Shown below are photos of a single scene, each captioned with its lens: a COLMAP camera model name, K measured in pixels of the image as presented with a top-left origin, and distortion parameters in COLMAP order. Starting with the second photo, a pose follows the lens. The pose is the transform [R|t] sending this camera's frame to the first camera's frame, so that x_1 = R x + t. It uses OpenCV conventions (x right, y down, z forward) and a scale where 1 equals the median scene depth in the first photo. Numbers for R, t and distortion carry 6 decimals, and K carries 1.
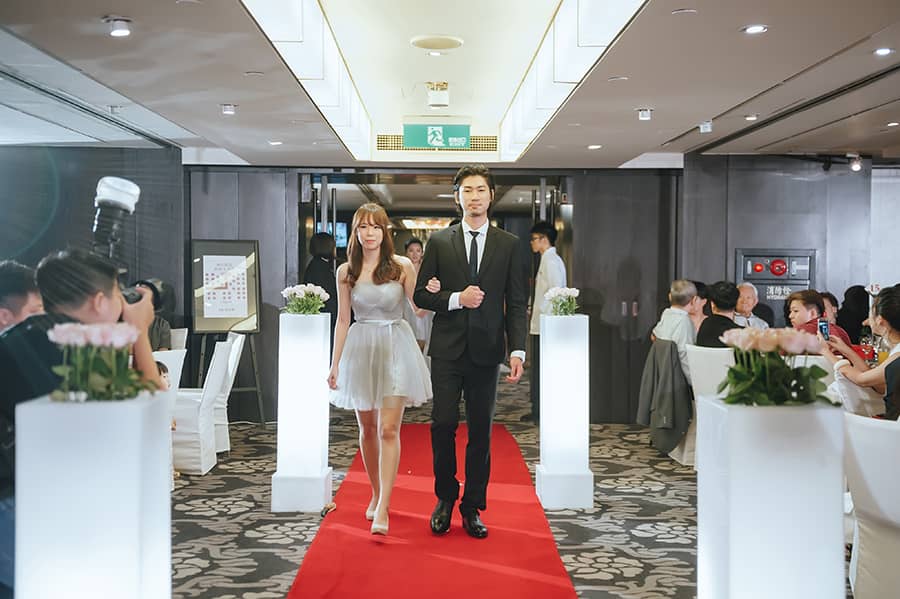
lens RADIAL K [[1094.6, 0, 457.5], [0, 1094.6, 299.6], [0, 0, 1]] dist [0.010241, 0.000000]
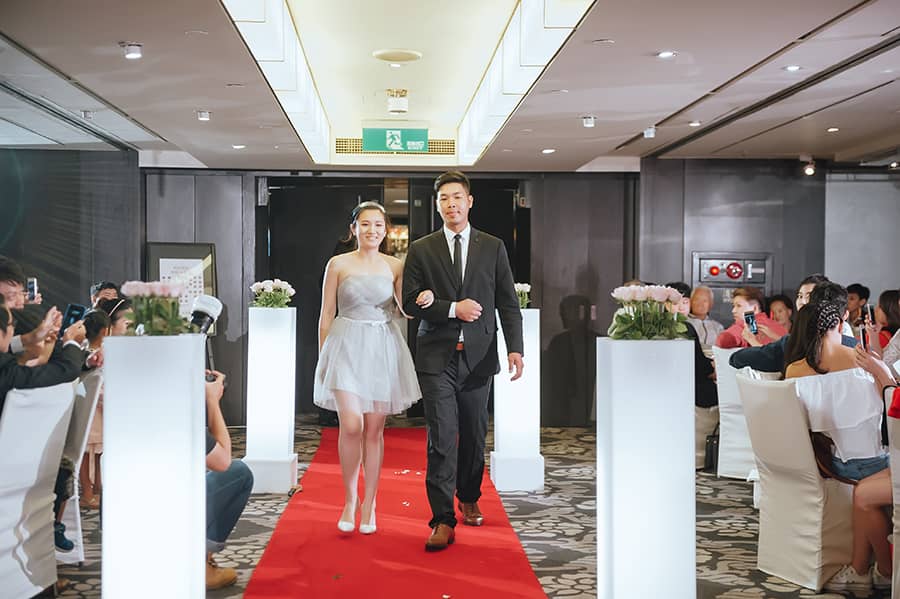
lens RADIAL K [[1248.7, 0, 445.1], [0, 1248.7, 298.5], [0, 0, 1]] dist [0.032921, 0.000000]
pose [[0.999692, -0.000330, 0.024823, -0.001489], [0.000808, 0.999814, -0.019251, 0.020714], [-0.024812, 0.019266, 0.999506, -0.160879]]
